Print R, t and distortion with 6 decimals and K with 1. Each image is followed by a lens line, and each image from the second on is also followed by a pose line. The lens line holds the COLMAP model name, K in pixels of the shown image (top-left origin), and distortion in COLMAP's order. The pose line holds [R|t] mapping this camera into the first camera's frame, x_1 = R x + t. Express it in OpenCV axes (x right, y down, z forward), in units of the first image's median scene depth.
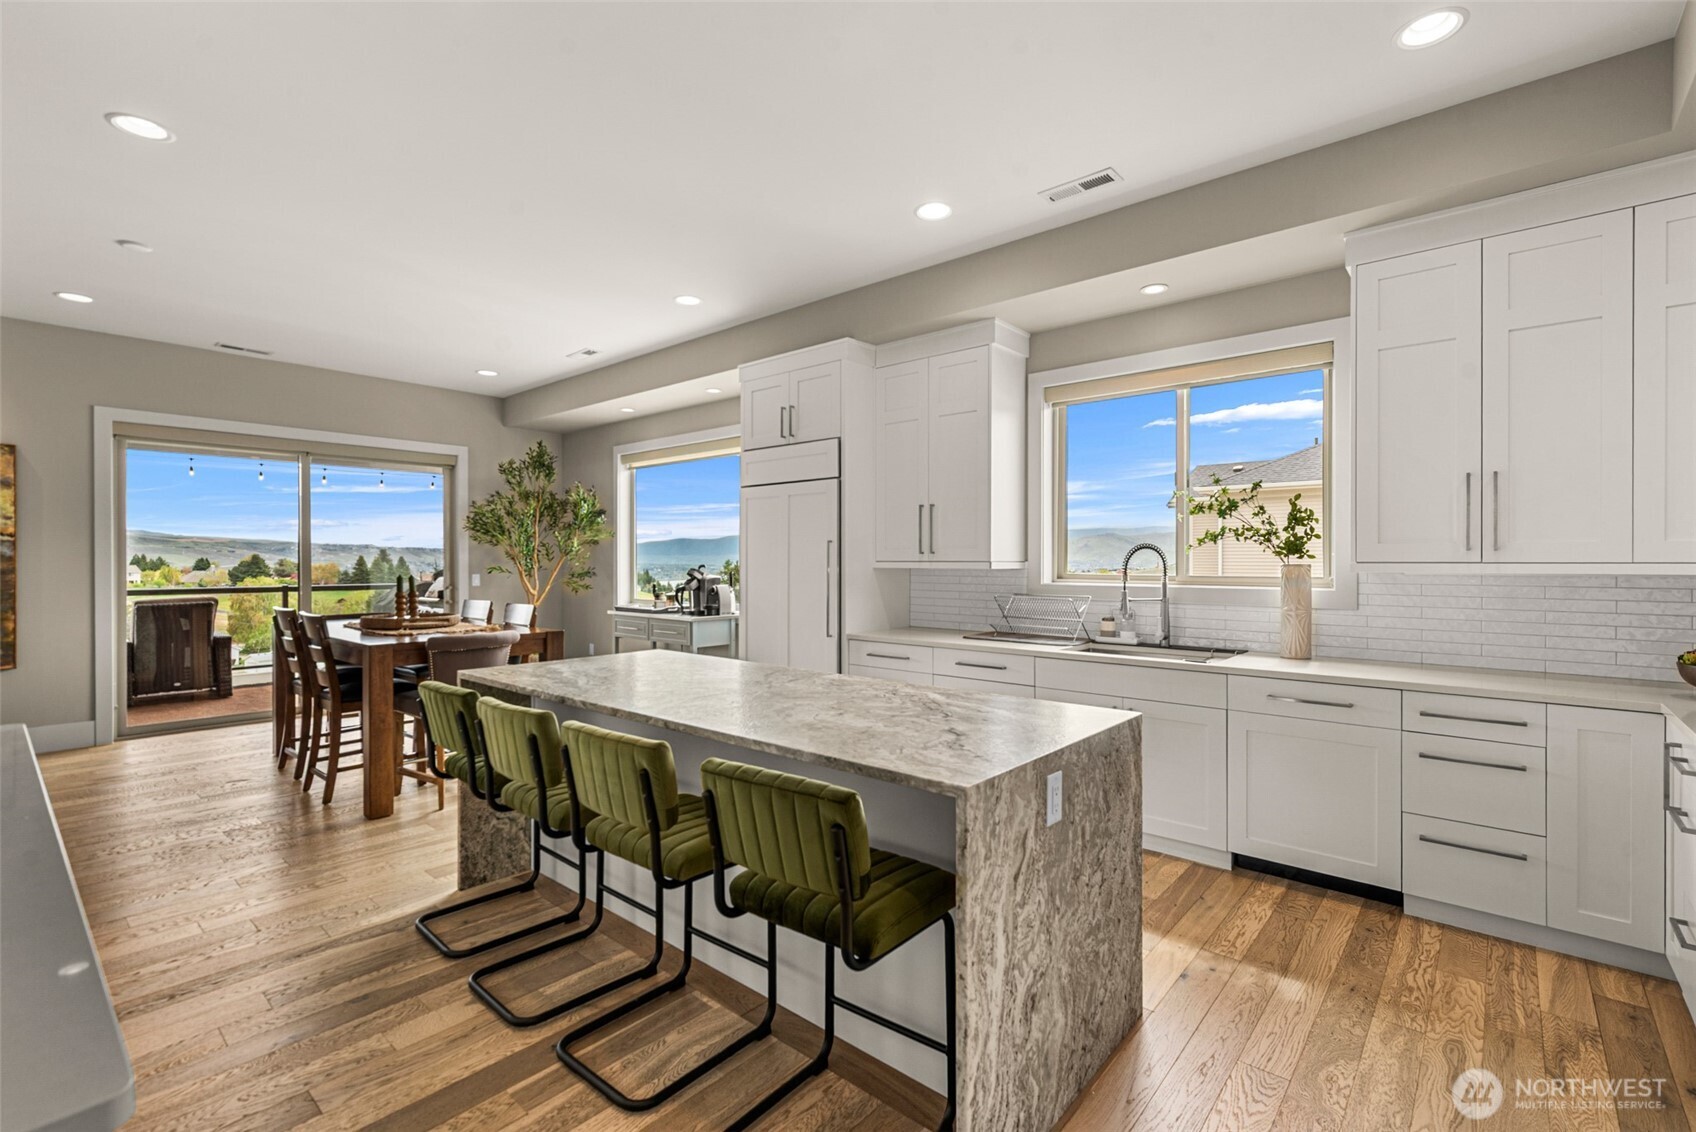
lens RADIAL K [[748.0, 0, 864.8], [0, 748.0, 563.9], [0, 0, 1]] dist [0.004154, -0.000375]
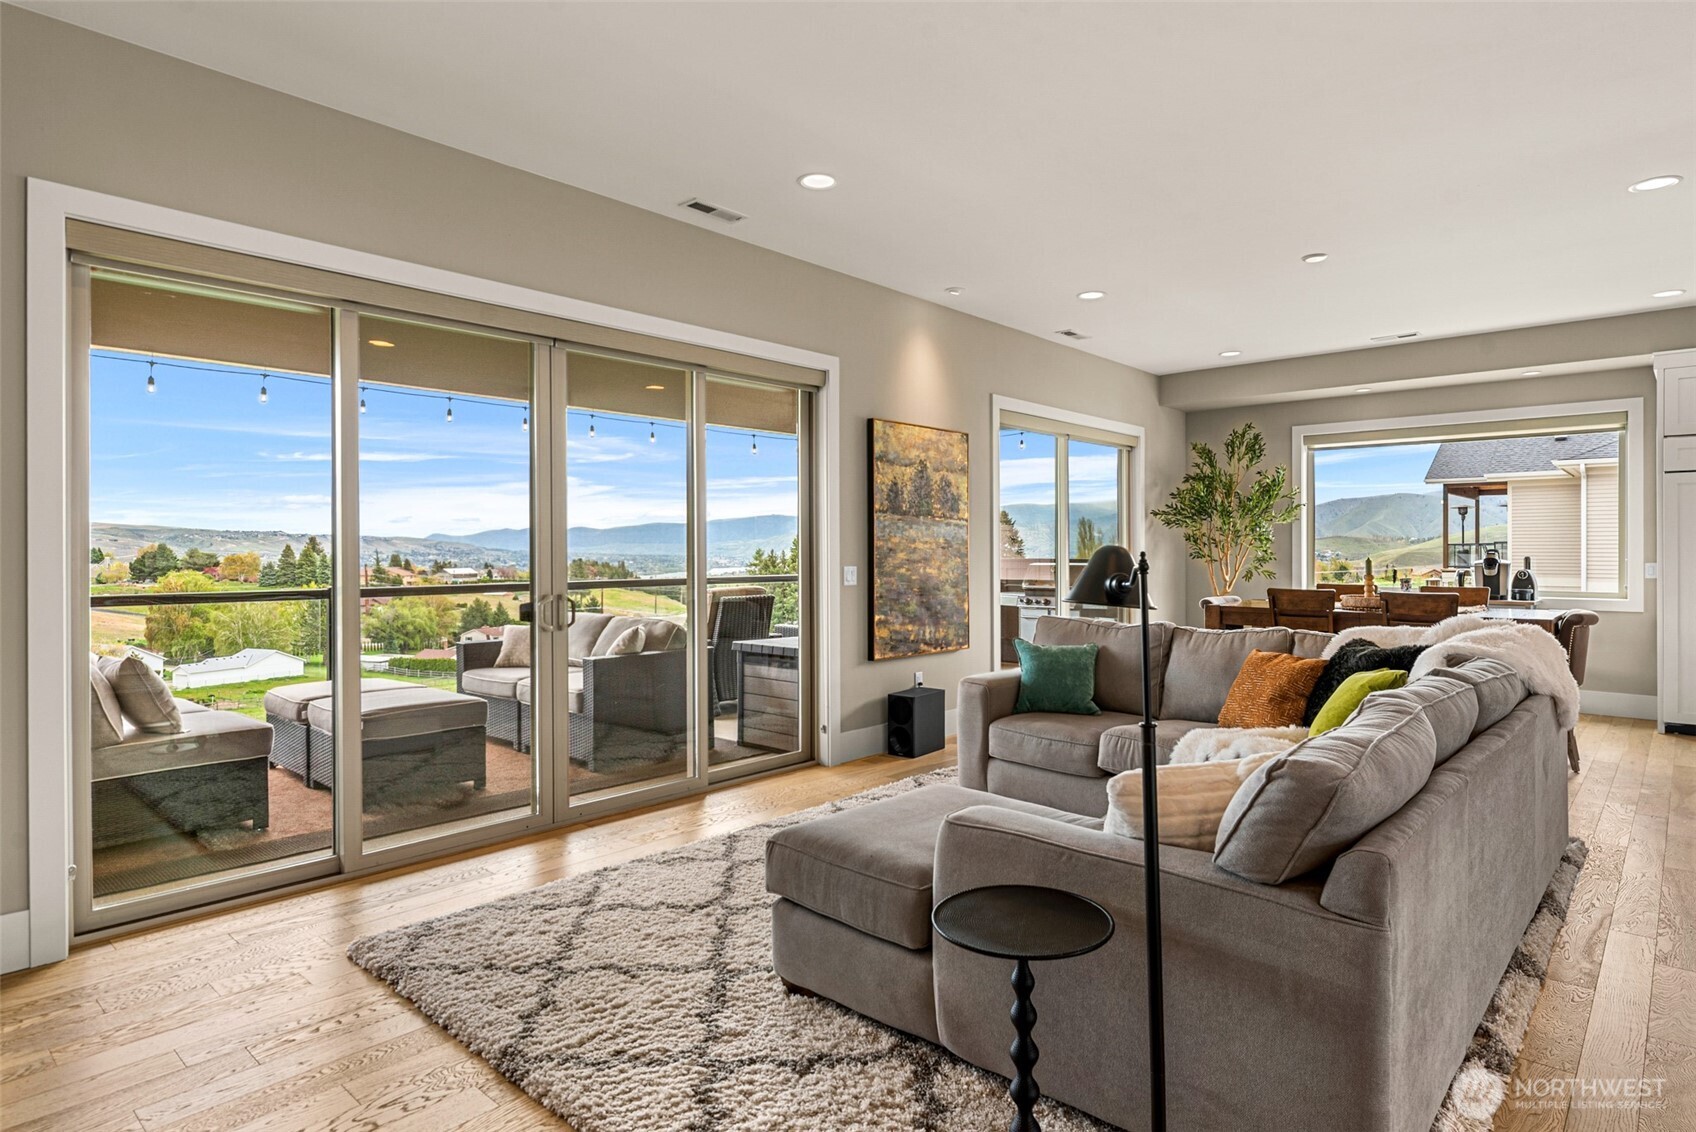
lens RADIAL K [[933.1, 0, 850.4], [0, 933.1, 554.5], [0, 0, 1]] dist [-0.001011, 0.000259]
pose [[0.999558, -0.001999, -0.029673, -1.173097], [0.002012, 0.999998, 0.000400, 0.007506], [0.029672, -0.000460, 0.999560, -0.278549]]
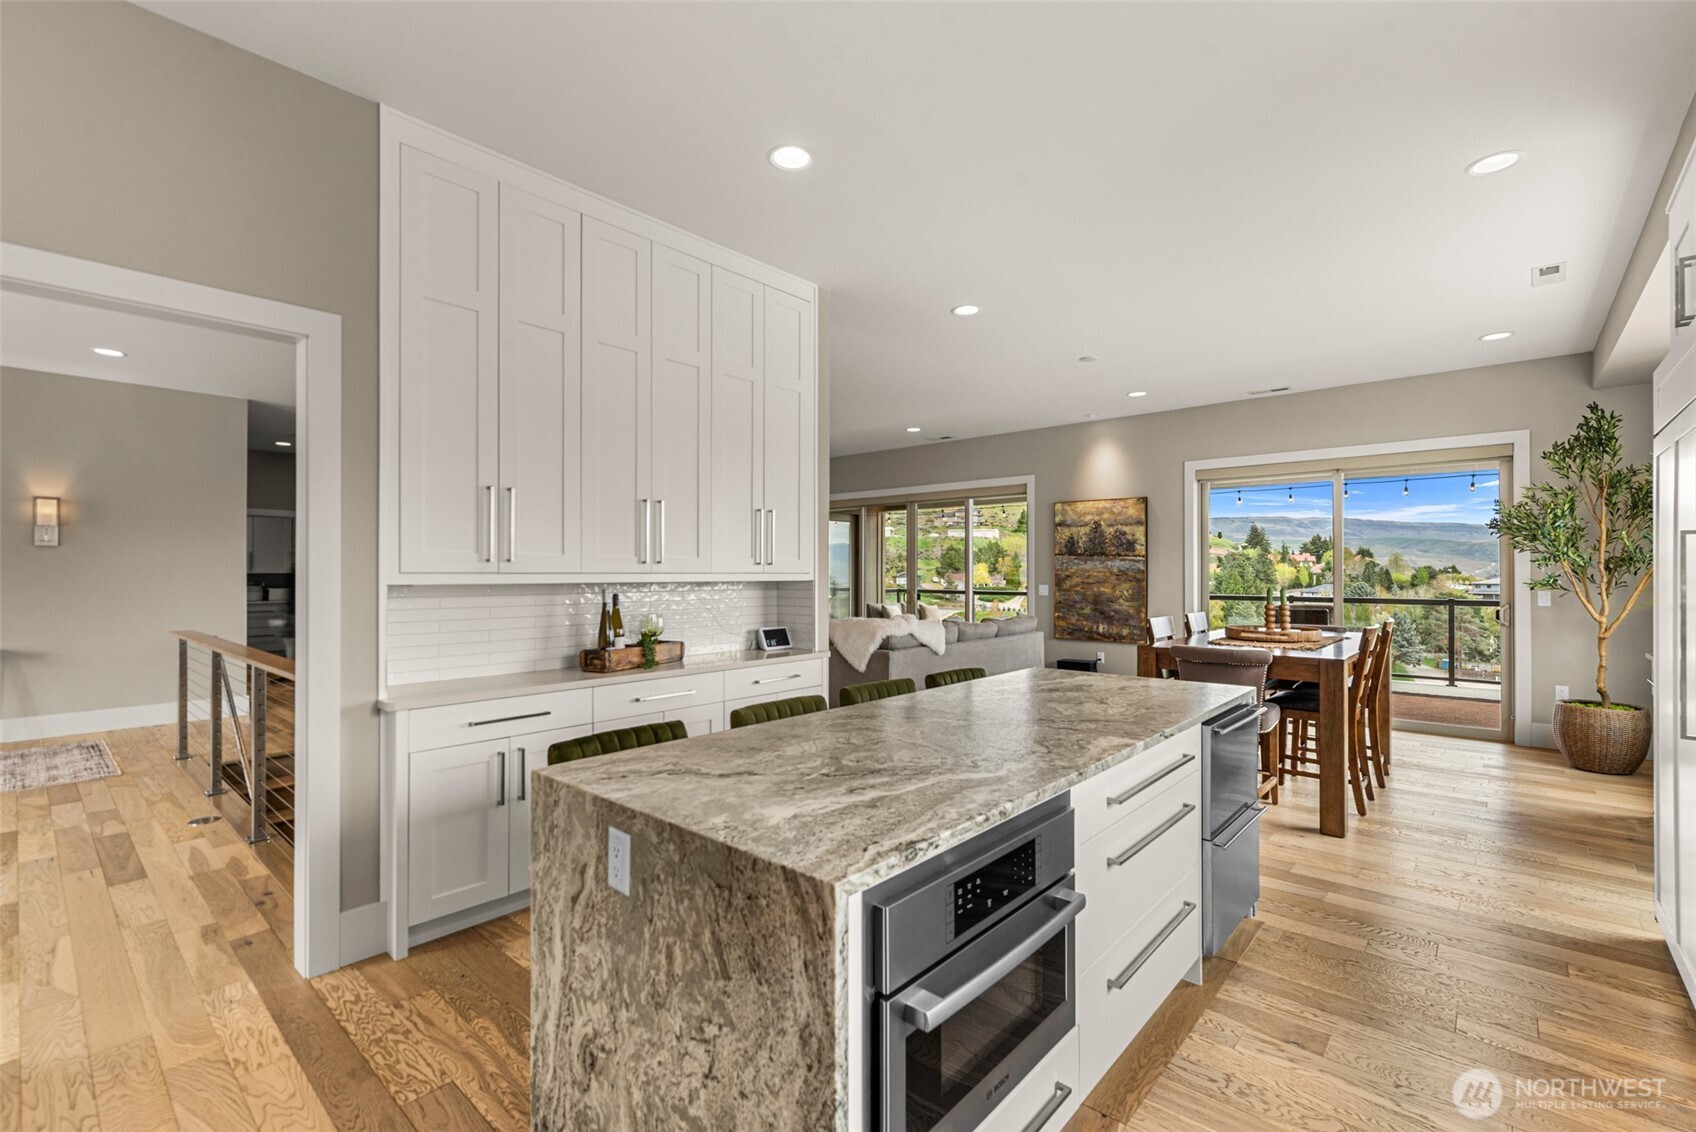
lens RADIAL K [[748.0, 0, 864.8], [0, 748.0, 563.9], [0, 0, 1]] dist [0.004154, -0.000375]
pose [[-0.016906, -0.012504, -0.999779, 0.362688], [-0.003540, 0.999916, -0.012446, -0.002394], [0.999851, 0.003329, -0.016949, 0.429763]]
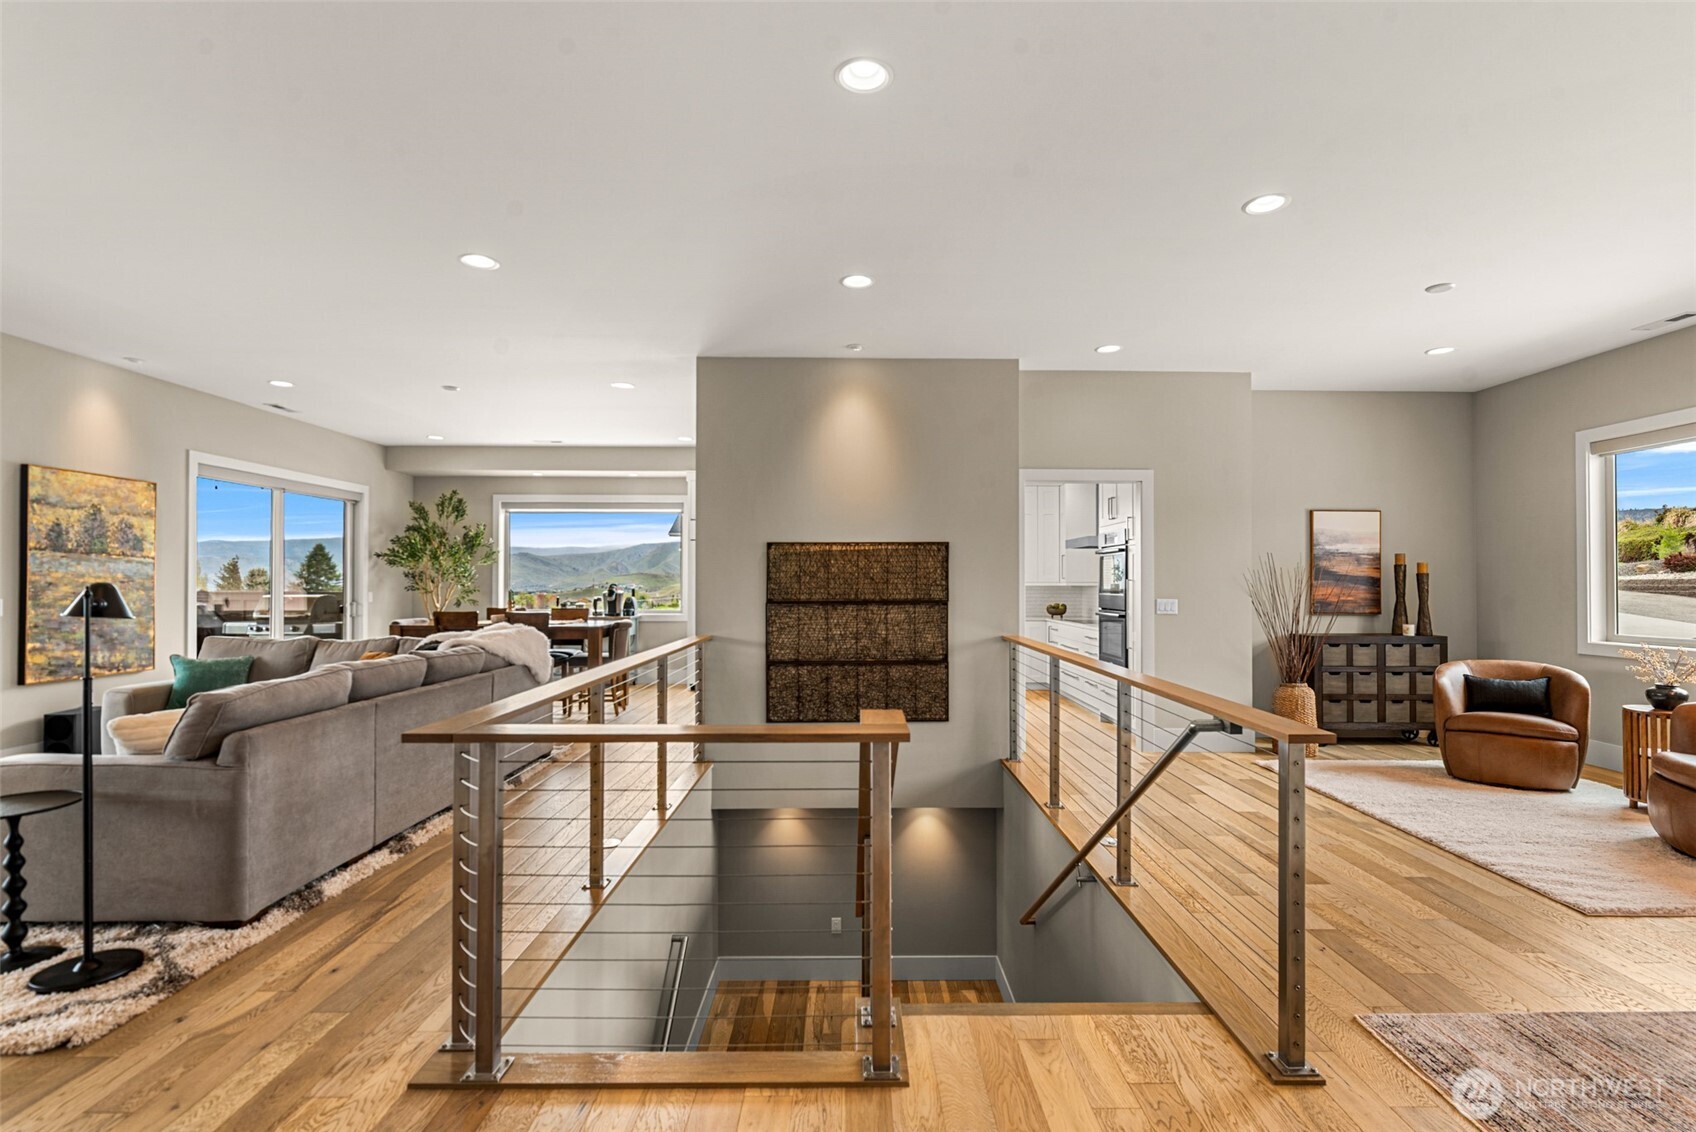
lens RADIAL K [[806.4, 0, 861.3], [0, 806.4, 572.8], [0, 0, 1]] dist [0.001278, -0.001735]
pose [[0.755208, 0.009329, 0.655419, -1.049178], [0.001960, 0.999862, -0.016491, 0.007668], [-0.655483, 0.013738, 0.755085, -0.664455]]
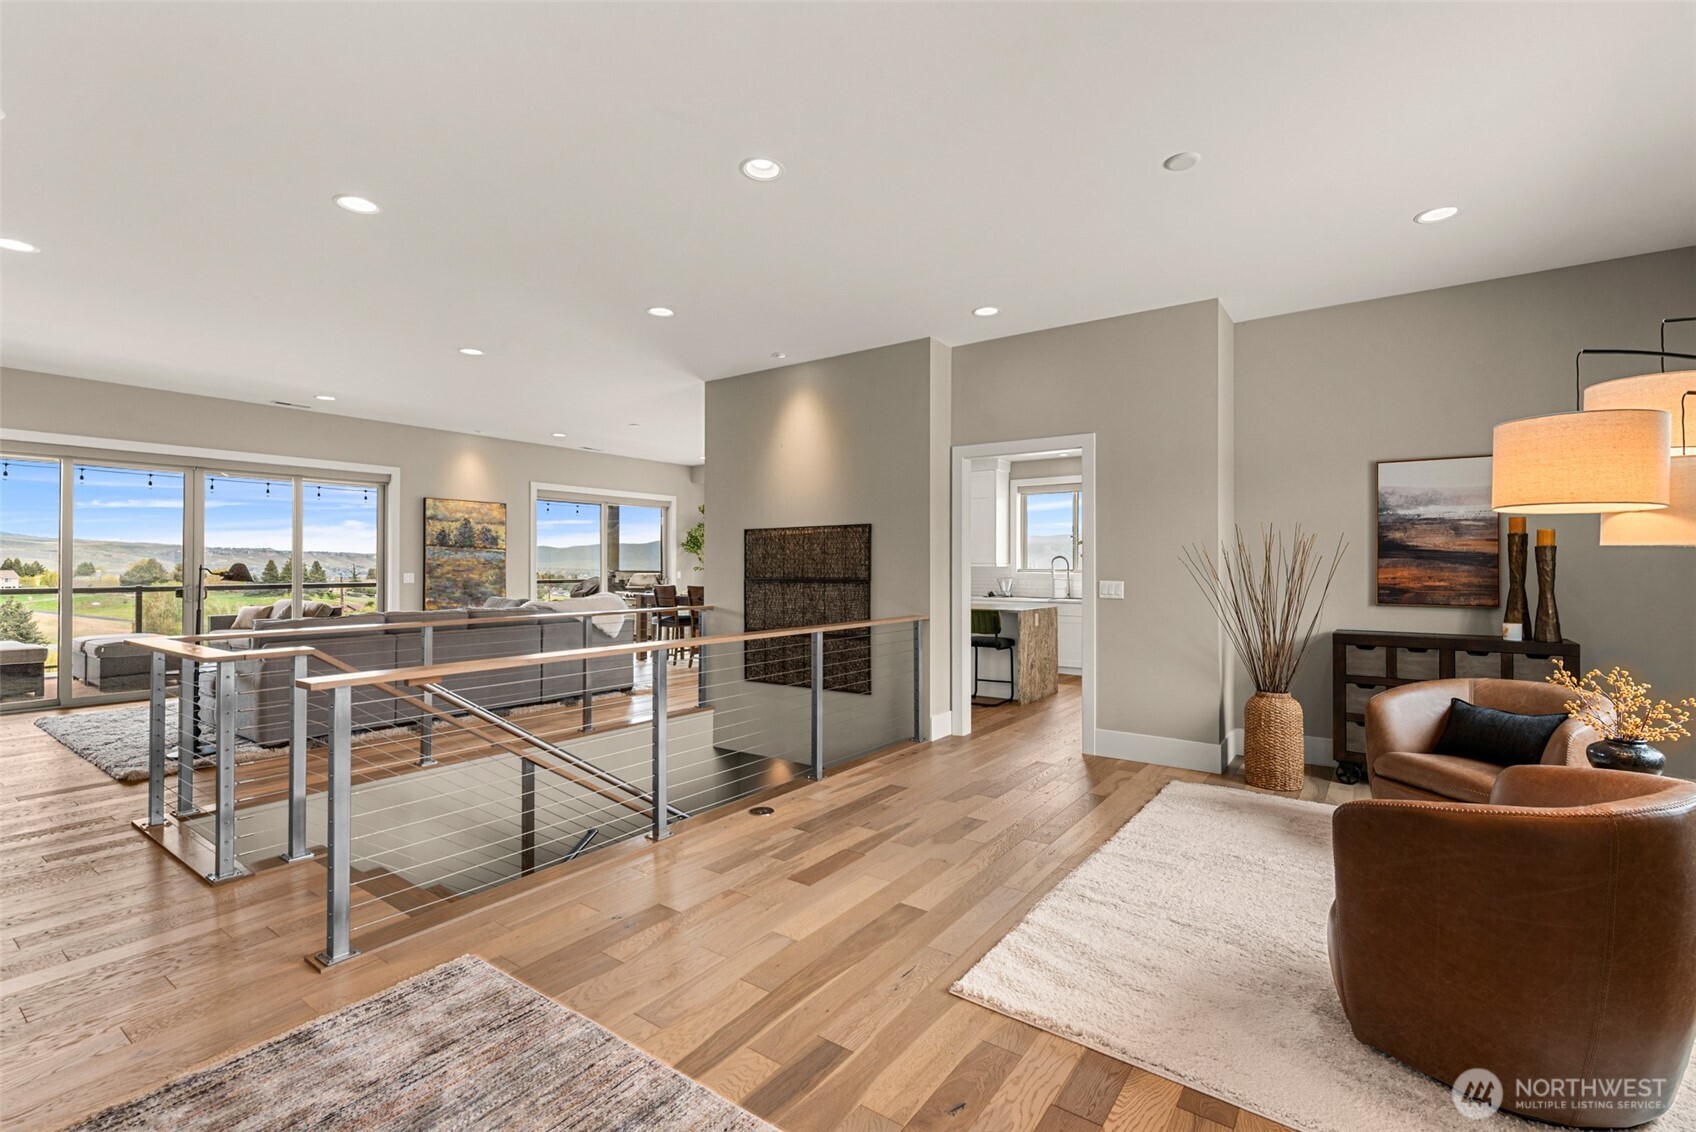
lens RADIAL K [[748.0, 0, 864.8], [0, 748.0, 563.9], [0, 0, 1]] dist [0.004154, -0.000375]
pose [[0.995793, 0.000609, 0.091634, -0.347095], [0.000035, 0.999975, -0.007027, 0.012509], [-0.091636, 0.007001, 0.995768, -0.977311]]
